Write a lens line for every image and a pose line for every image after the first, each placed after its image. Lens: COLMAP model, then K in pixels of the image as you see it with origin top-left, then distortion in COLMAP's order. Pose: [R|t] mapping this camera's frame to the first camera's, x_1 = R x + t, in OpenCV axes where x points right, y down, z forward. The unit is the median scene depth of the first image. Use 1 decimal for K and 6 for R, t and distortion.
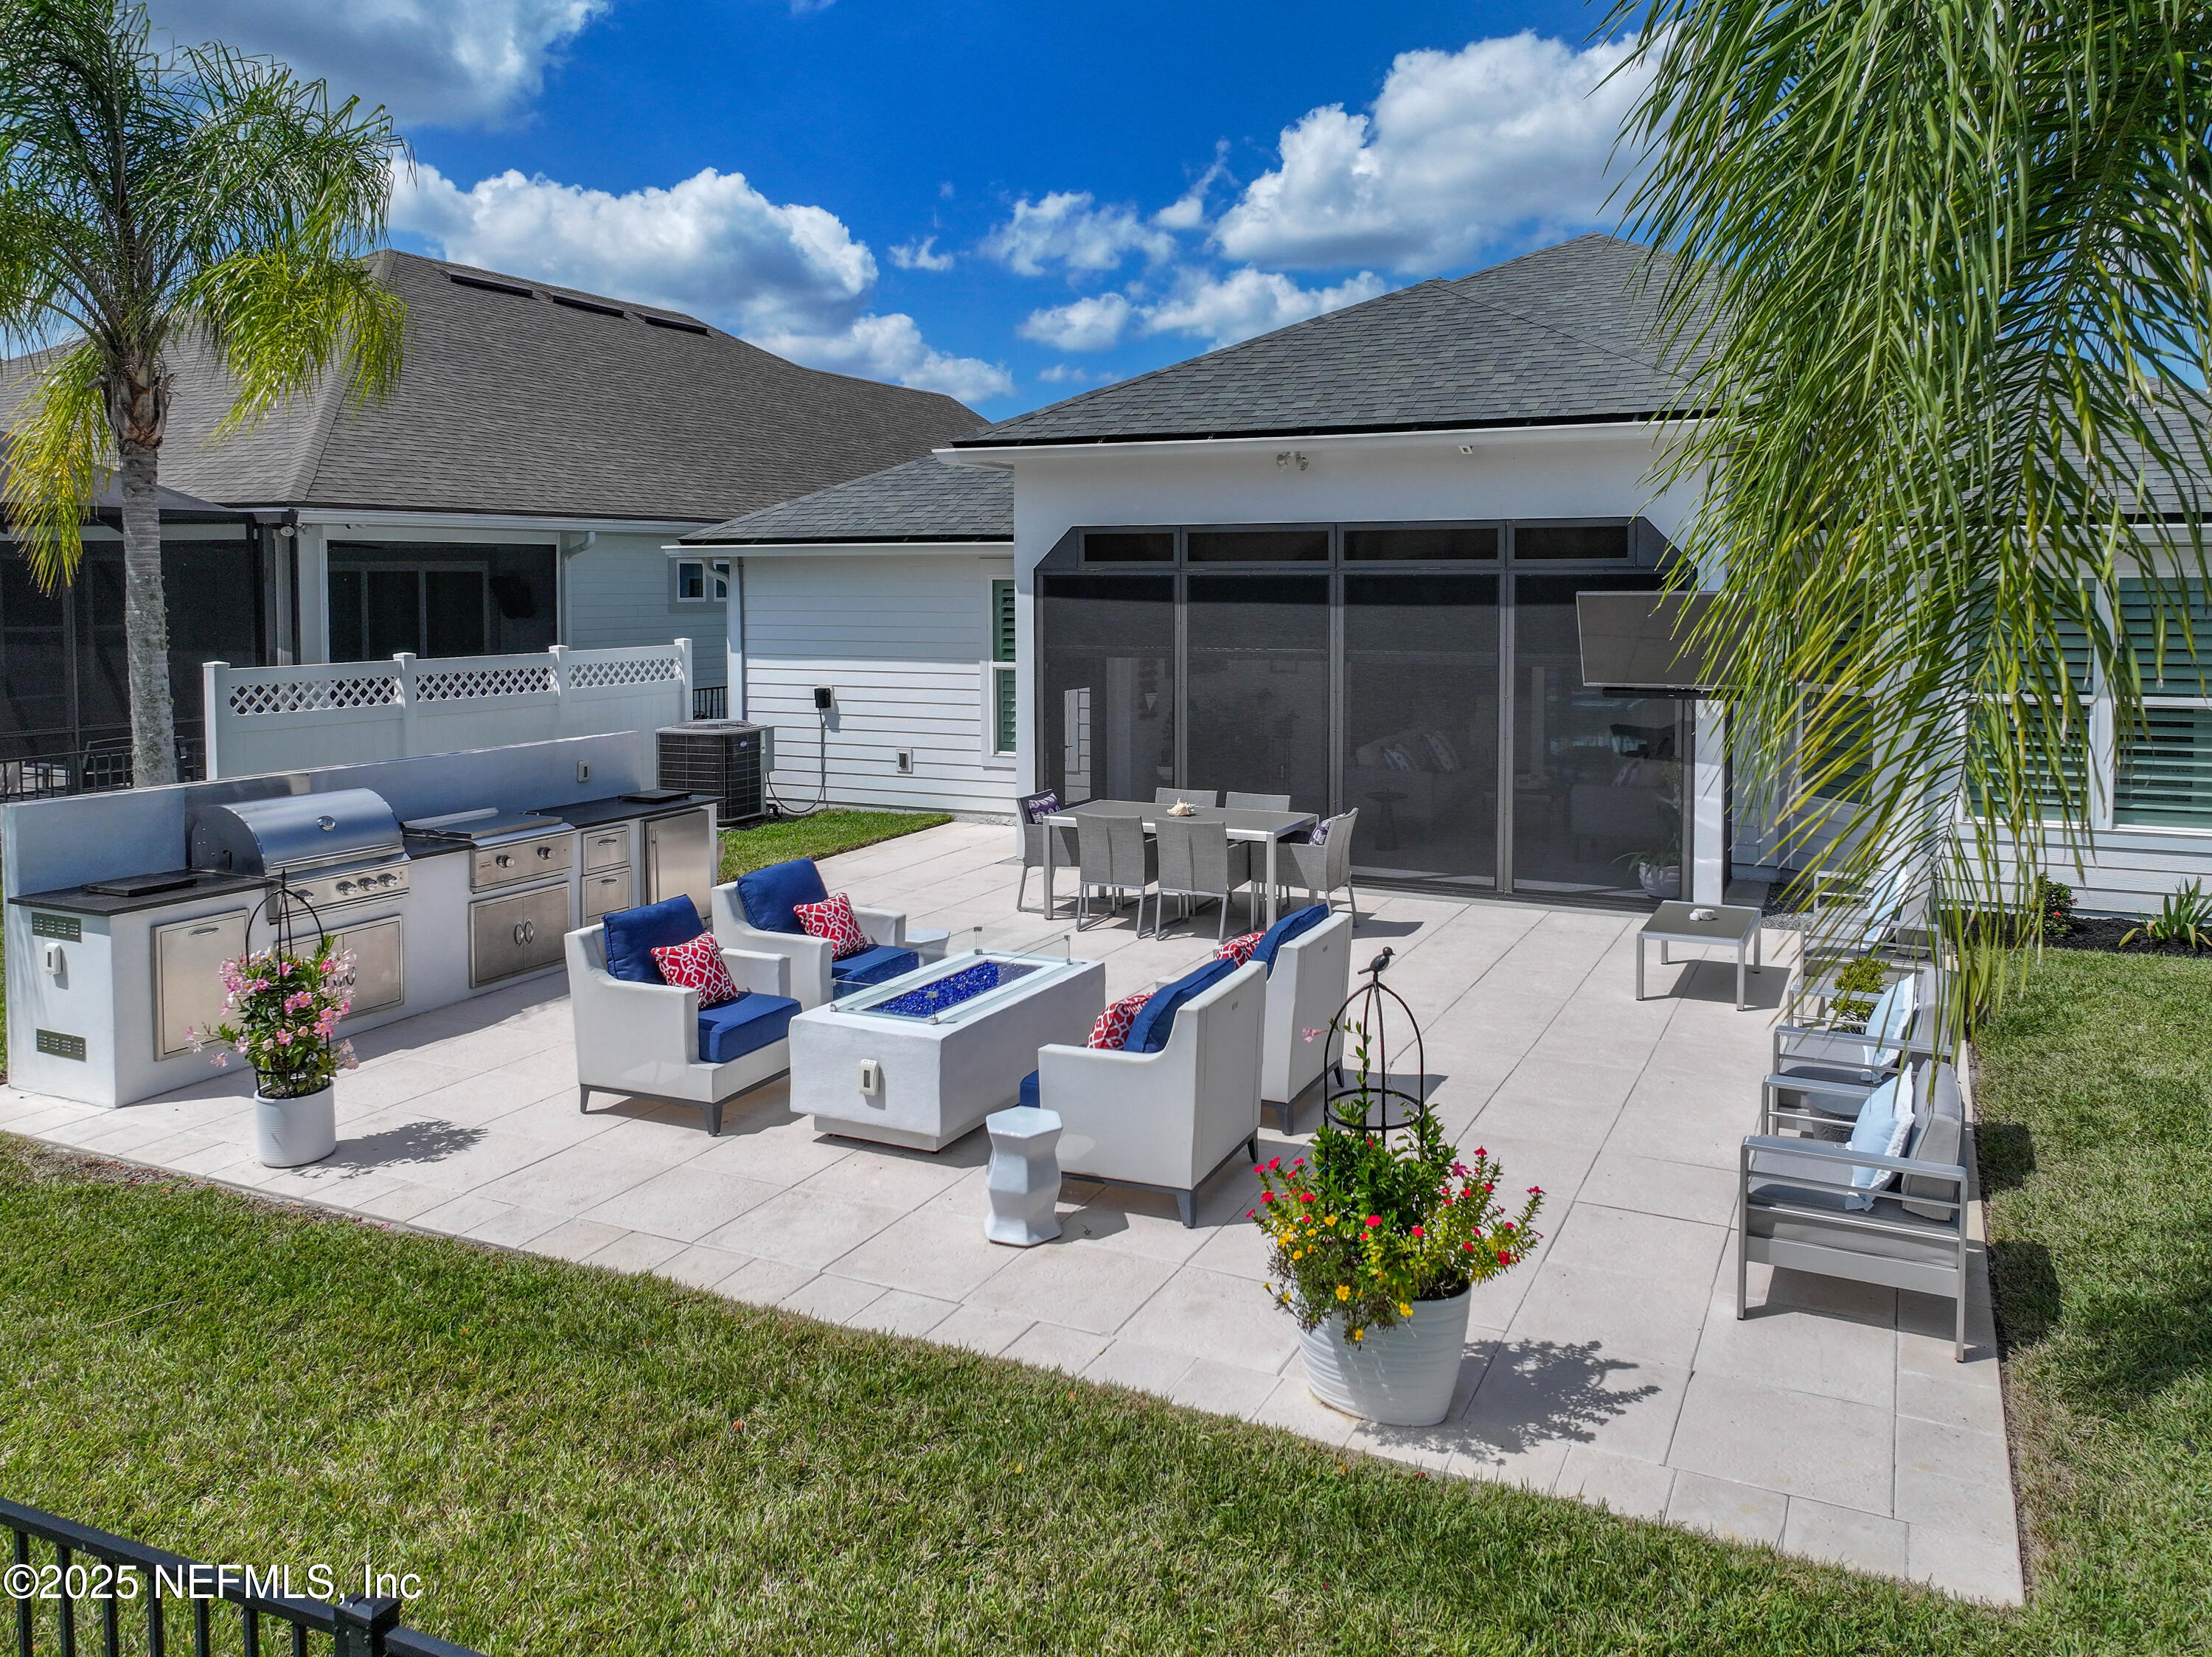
lens RADIAL K [[1627.3, 0, 1162.0], [0, 1627.3, 671.4], [0, 0, 1]] dist [0.001926, -0.001991]
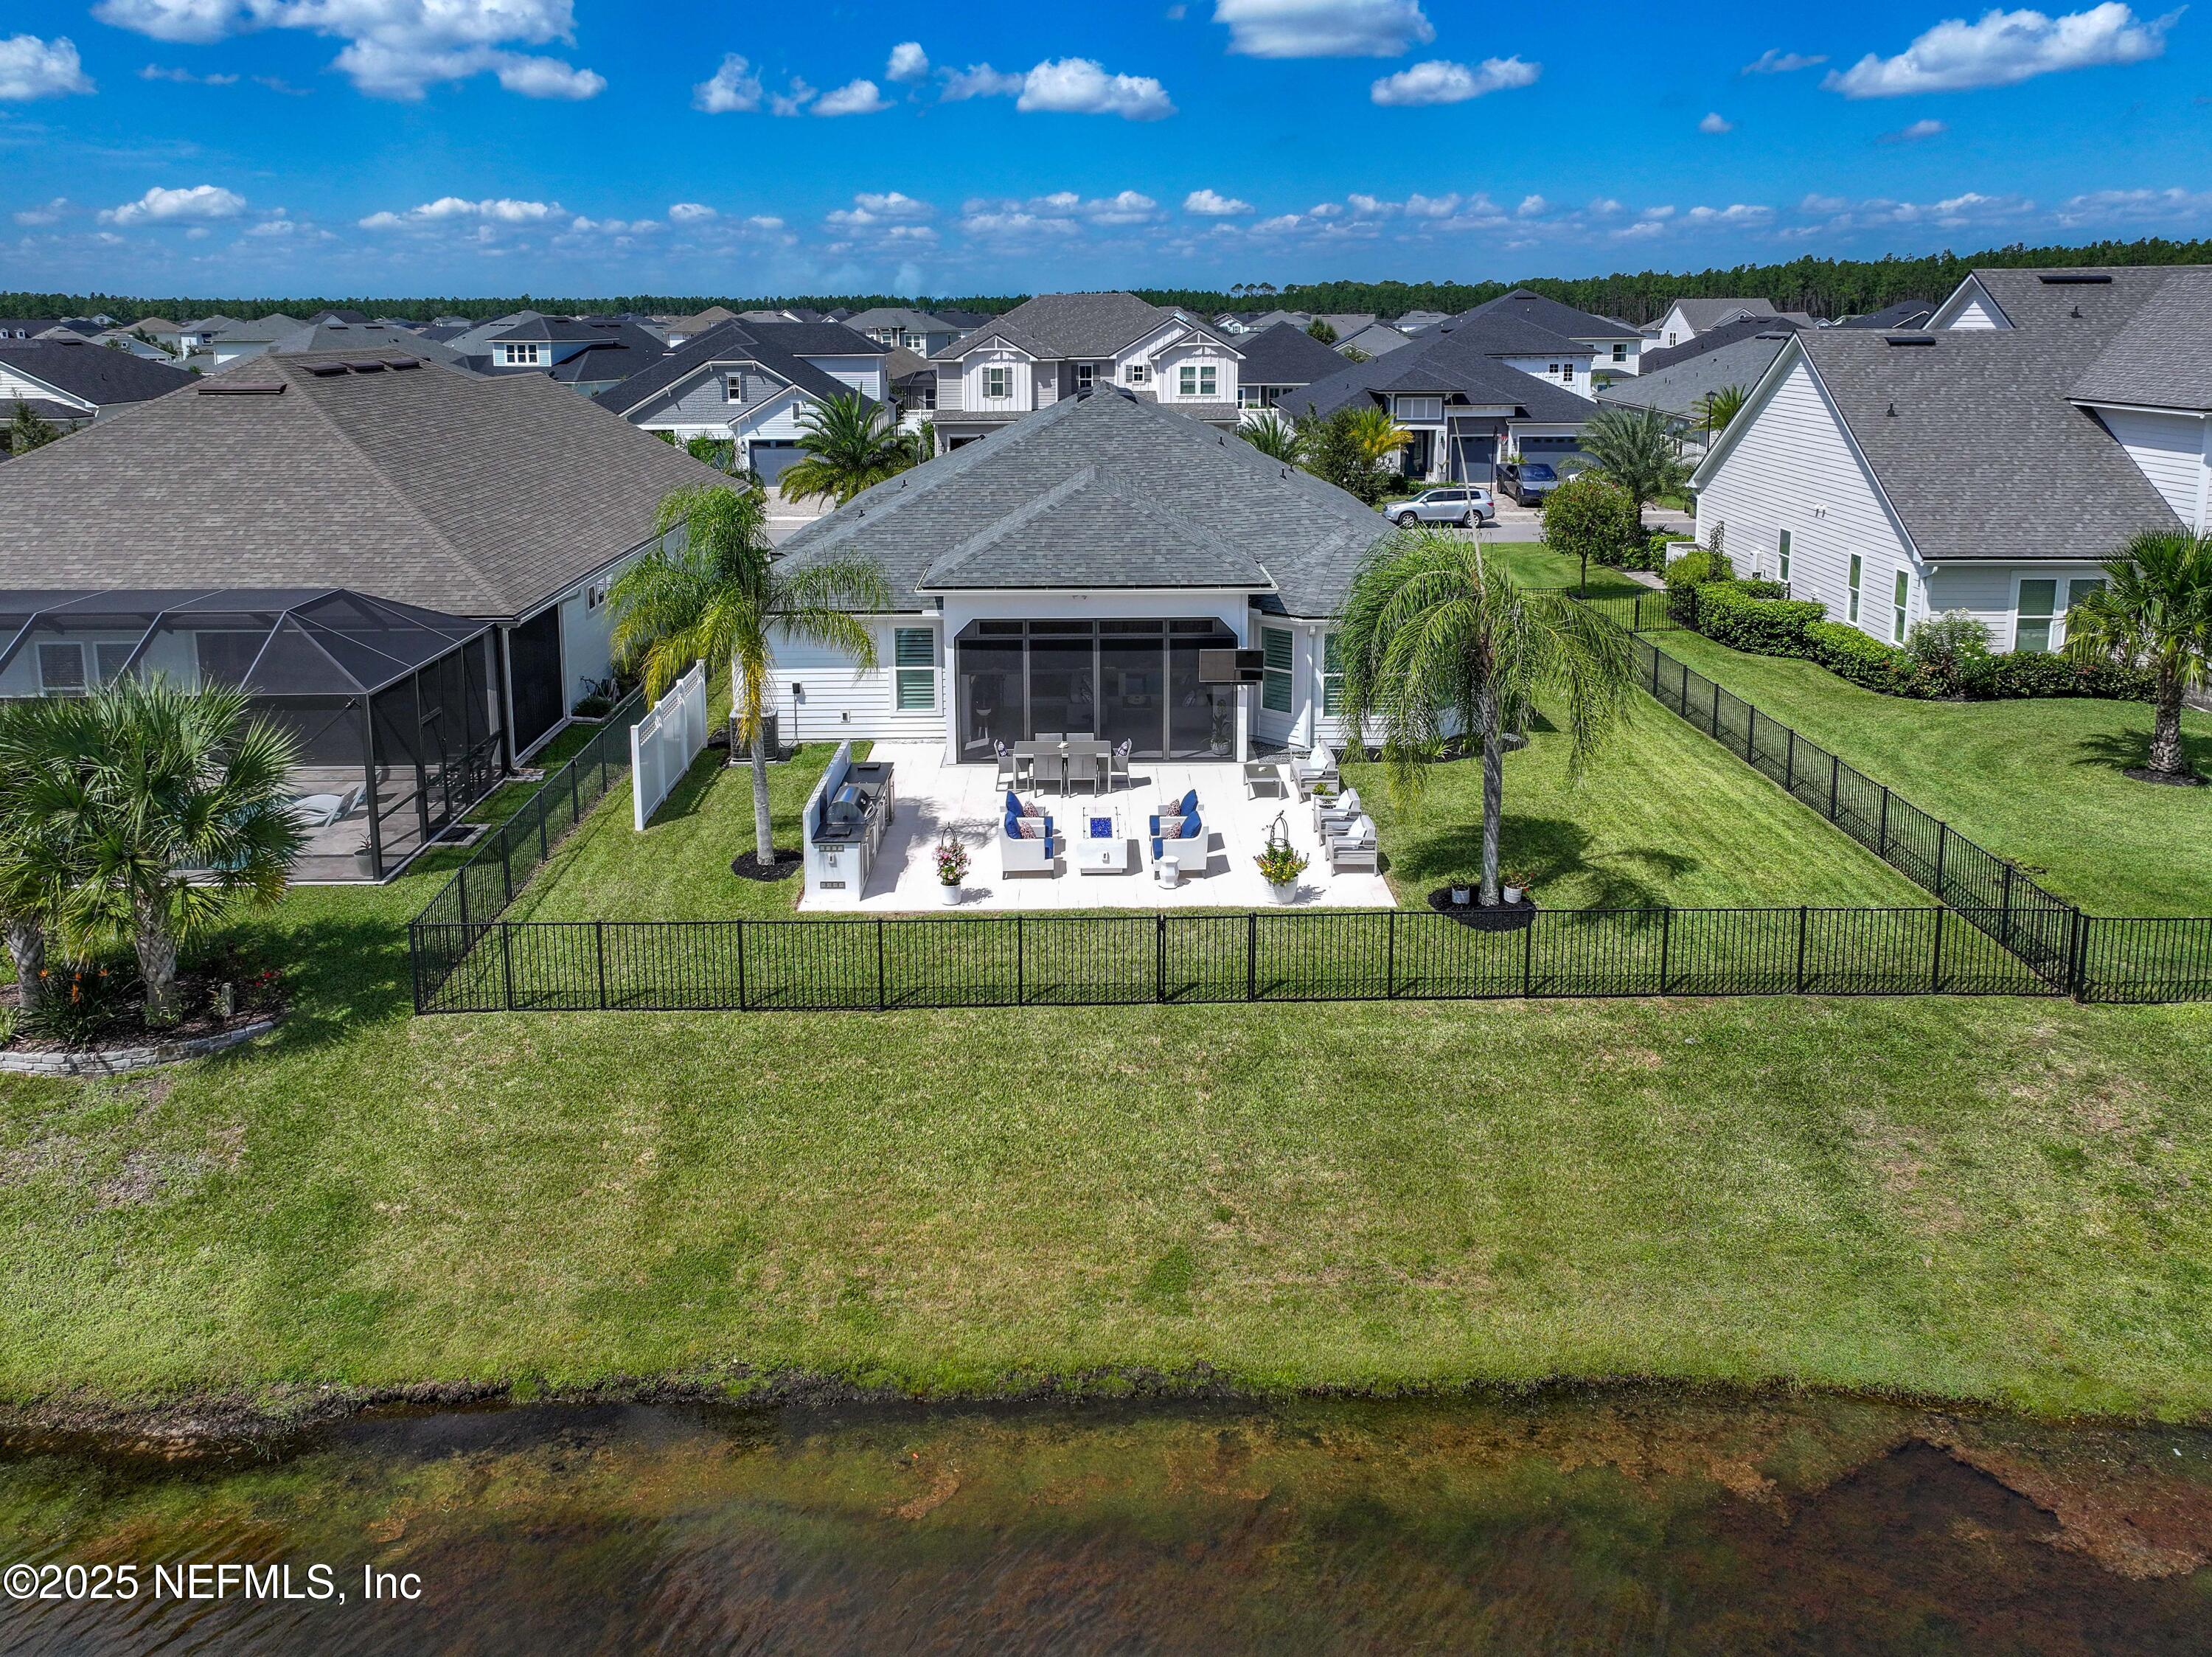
lens RADIAL K [[1661.0, 0, 1104.5], [0, 1661.0, 711.8], [0, 0, 1]] dist [0.044564, -0.000820]
pose [[0.899314, -0.106107, 0.424236, -1.034350], [0.027651, 0.981973, 0.186988, -0.454635], [-0.436429, -0.156431, 0.886036, -1.337478]]
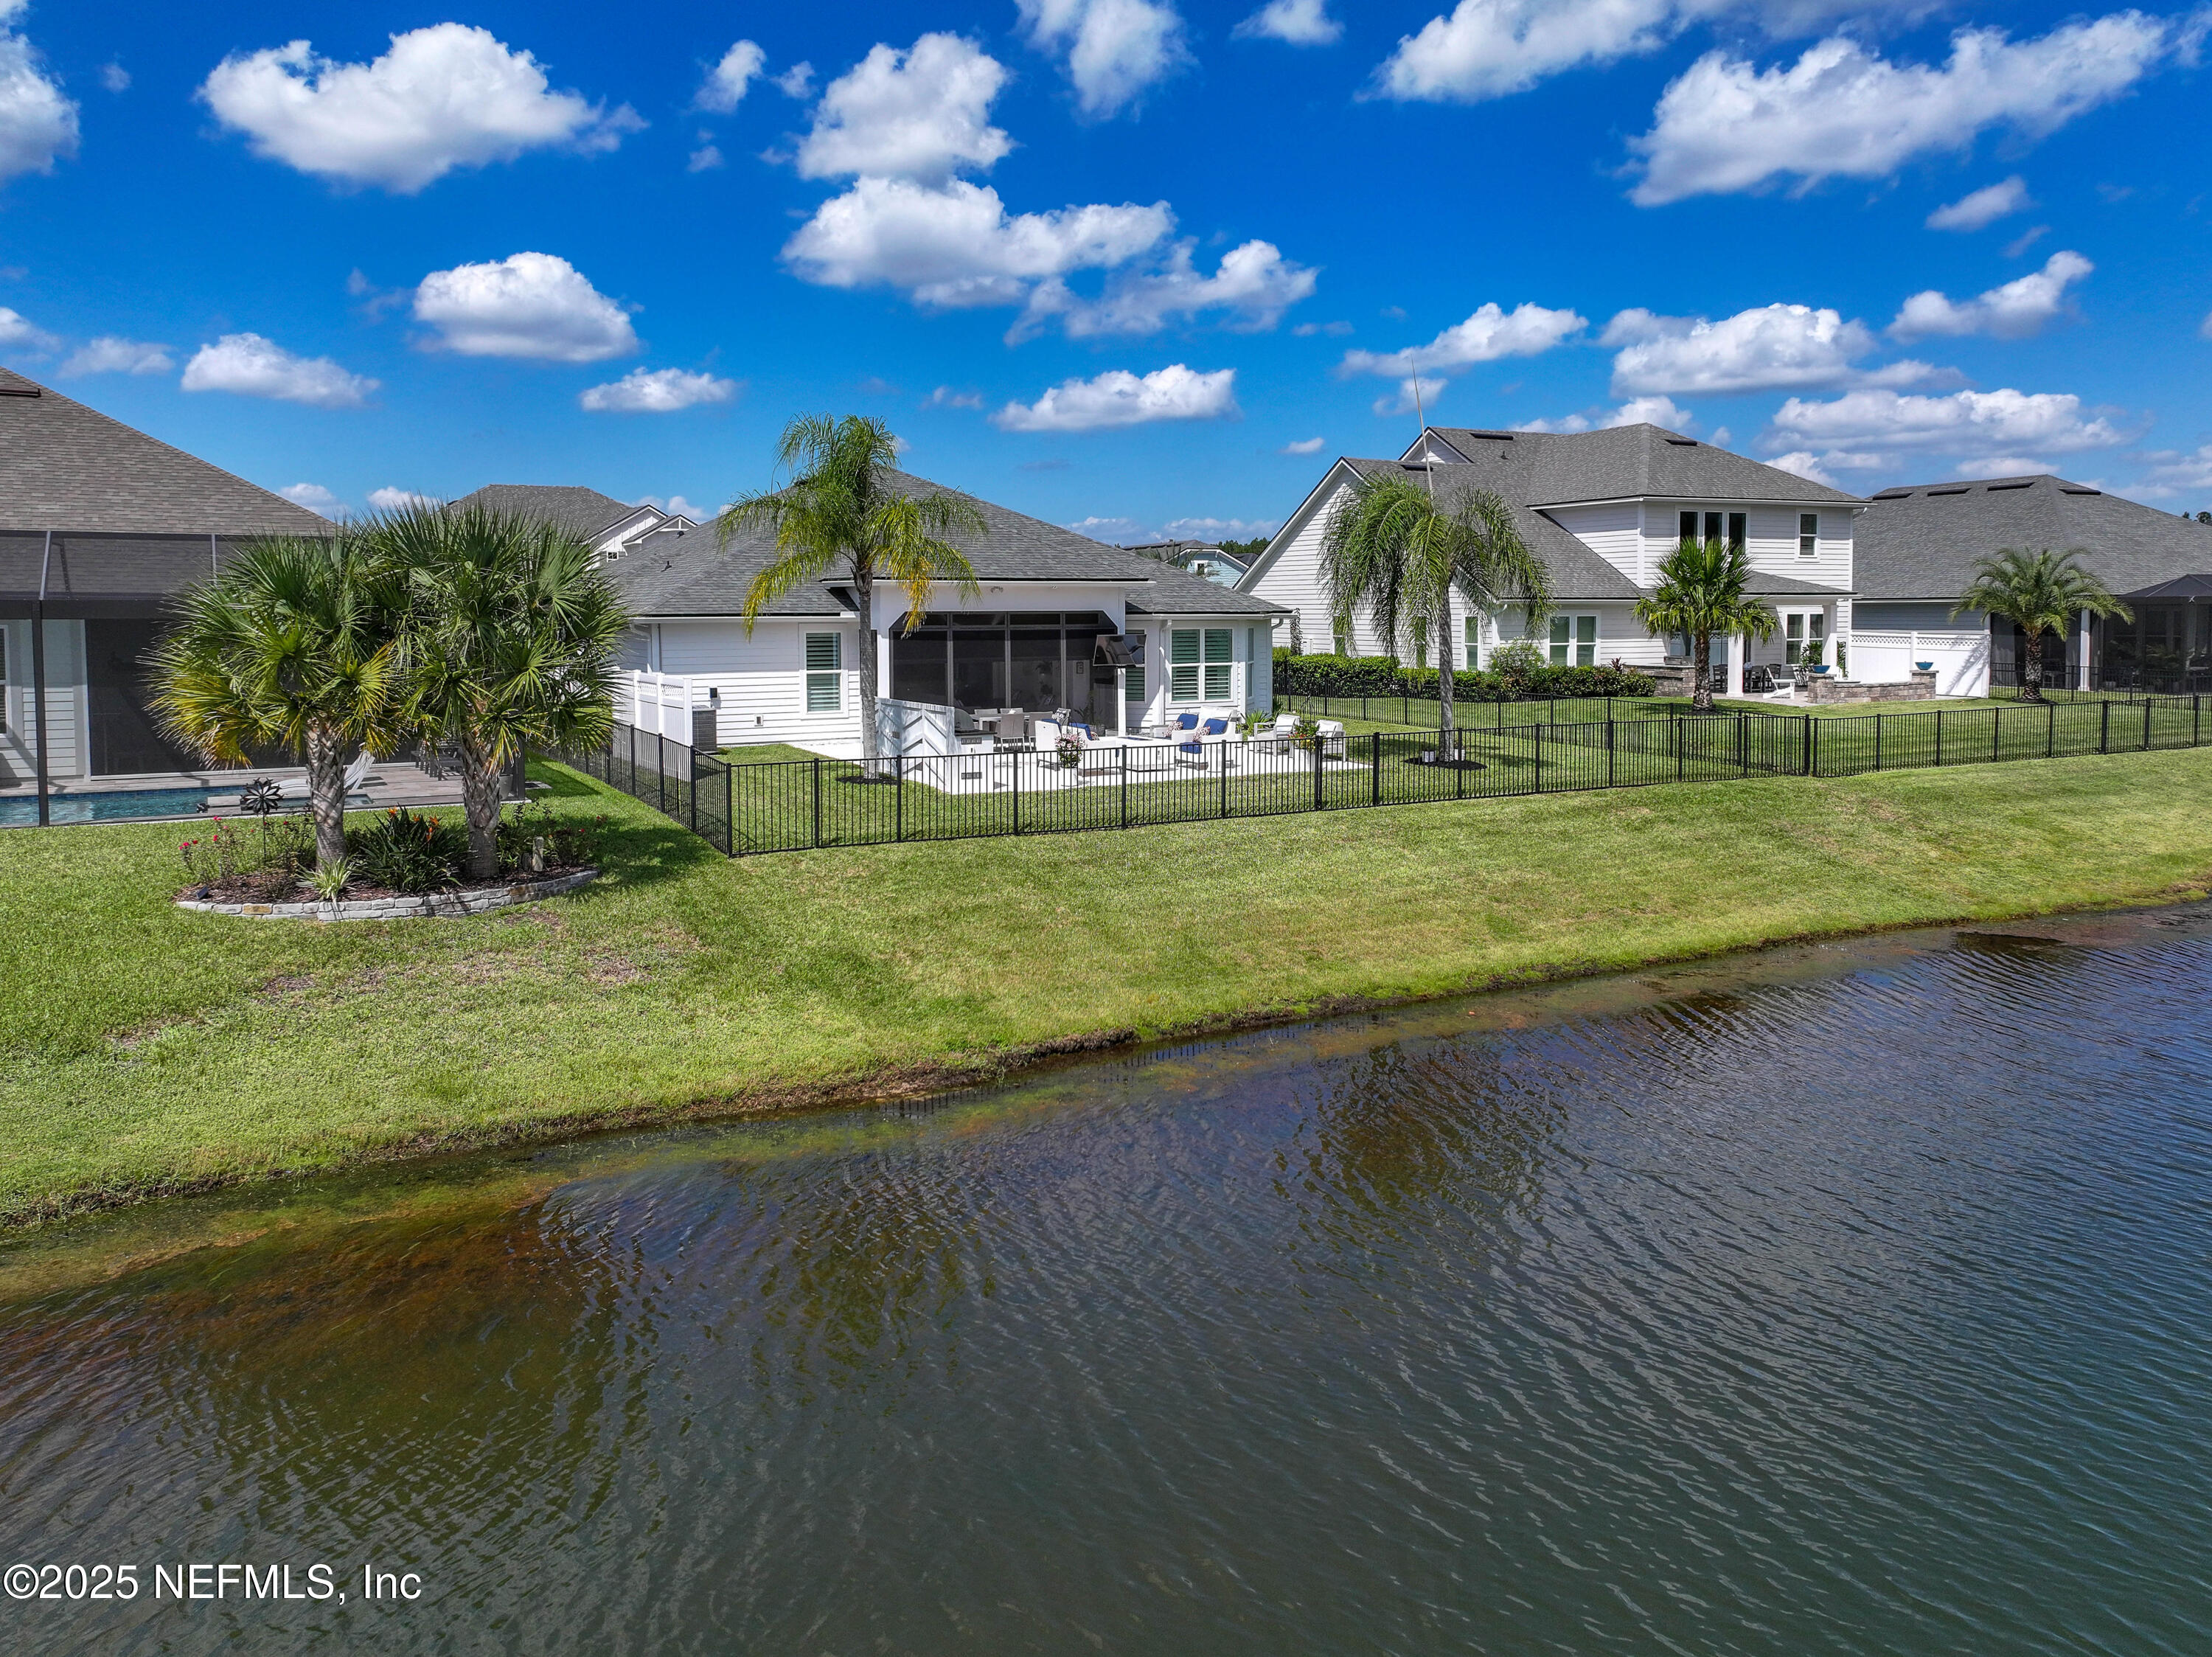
lens RADIAL K [[1602.2, 0, 1142.6], [0, 1602.2, 819.0], [0, 0, 1]] dist [0.002612, -0.003764]
pose [[0.577652, -0.104744, 0.809535, -2.178284], [0.045698, 0.994327, 0.096045, 0.009859], [-0.815003, -0.018487, 0.579162, -0.838676]]
